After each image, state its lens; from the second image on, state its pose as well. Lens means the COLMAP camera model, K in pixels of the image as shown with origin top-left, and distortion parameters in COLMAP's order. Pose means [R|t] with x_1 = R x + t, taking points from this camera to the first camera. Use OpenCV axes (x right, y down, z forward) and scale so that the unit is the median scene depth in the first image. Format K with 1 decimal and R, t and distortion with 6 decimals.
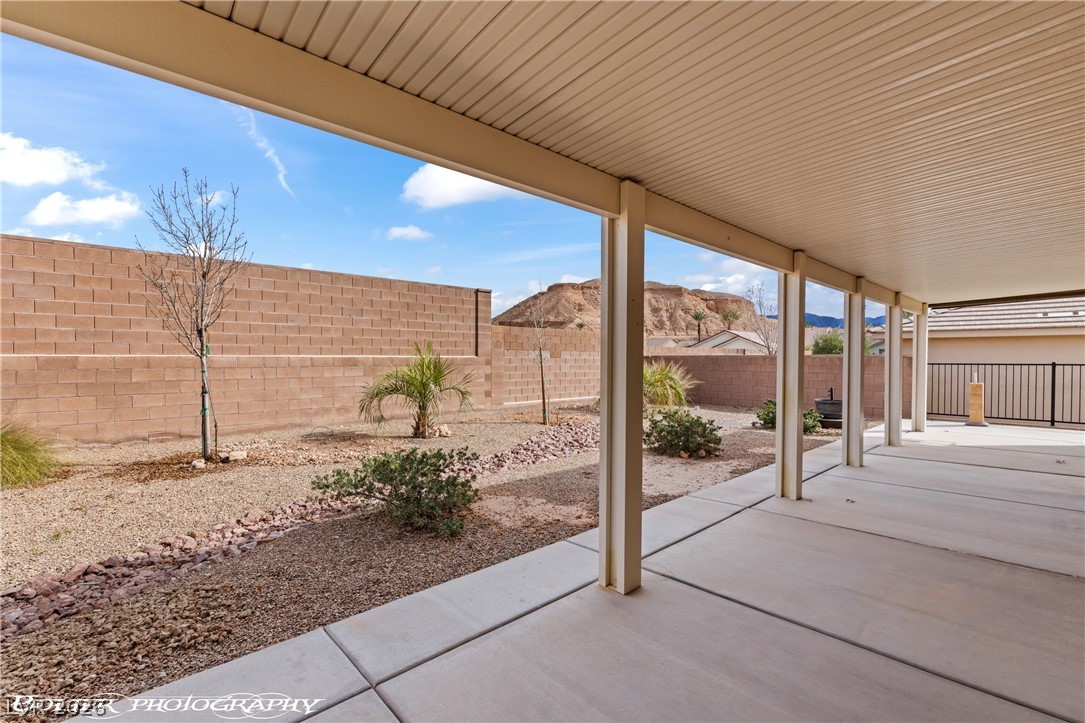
lens RADIAL K [[483.6, 0, 540.7], [0, 483.6, 363.8], [0, 0, 1]] dist [0.001312, 0.000223]
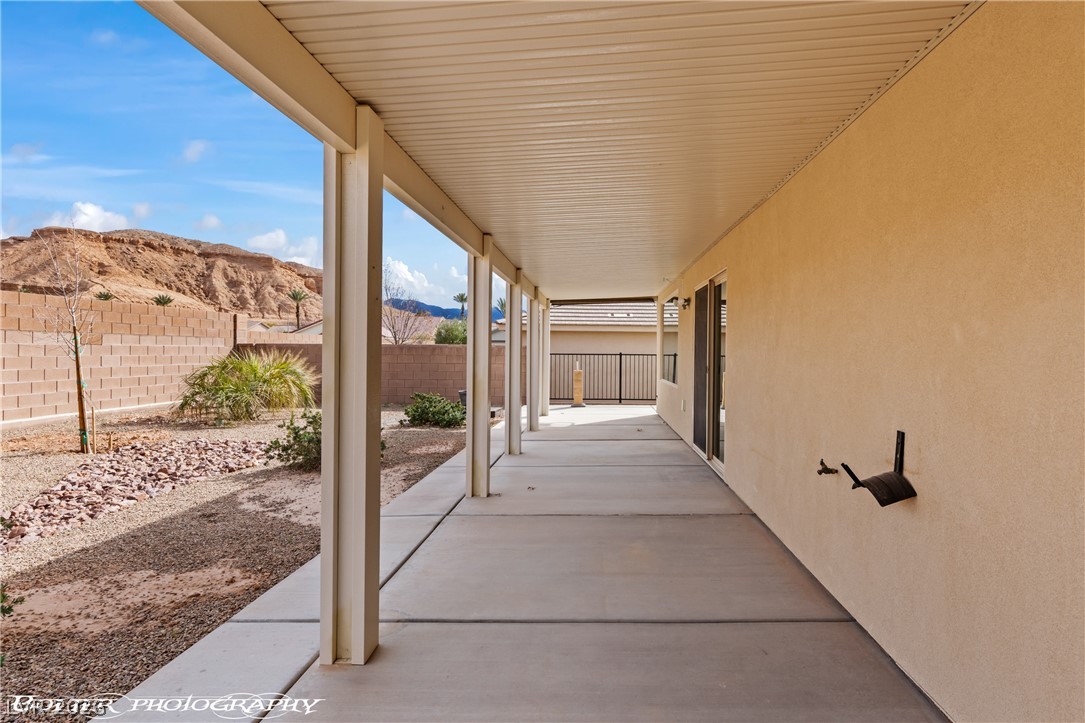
lens RADIAL K [[558.4, 0, 584.4], [0, 558.4, 355.5], [0, 0, 1]] dist [0.000711, 0.001321]
pose [[0.700126, -0.002569, 0.714015, -0.064959], [0.001465, 0.999997, 0.002161, 0.000864], [-0.714018, -0.000466, 0.700127, 0.051886]]
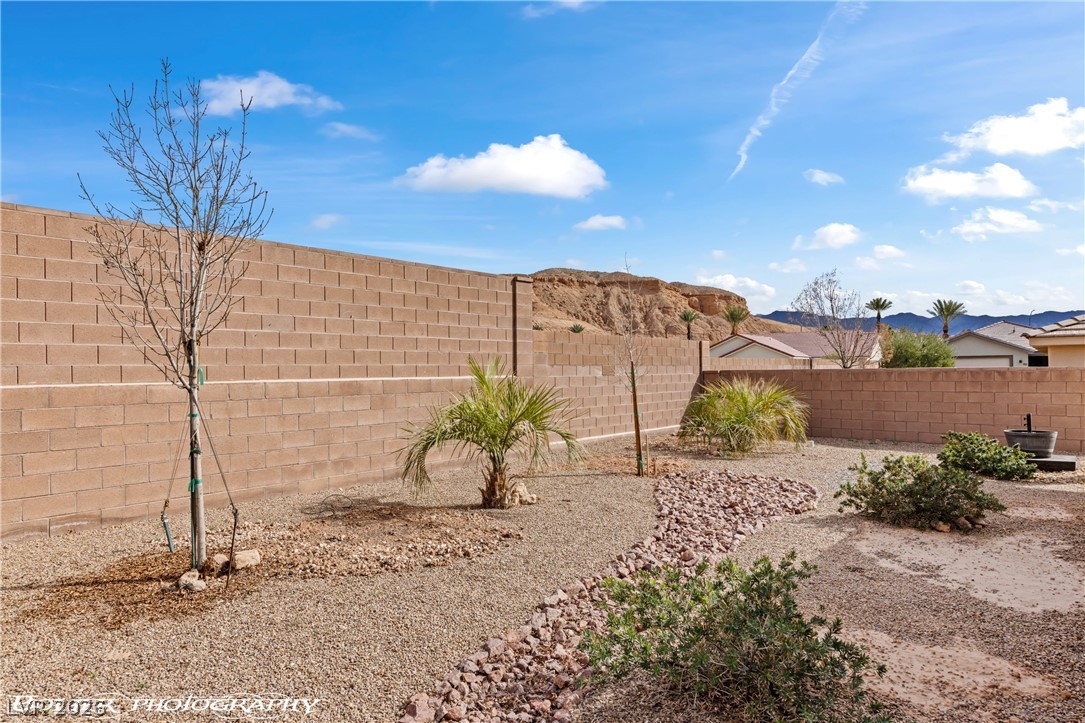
lens RADIAL K [[628.9, 0, 538.2], [0, 628.9, 364.6], [0, 0, 1]] dist [0.002546, 0.000846]
pose [[0.995012, -0.011092, 0.099140, -0.265993], [0.013329, 0.999671, -0.021923, -0.016005], [-0.098865, 0.023135, 0.994832, 0.161345]]
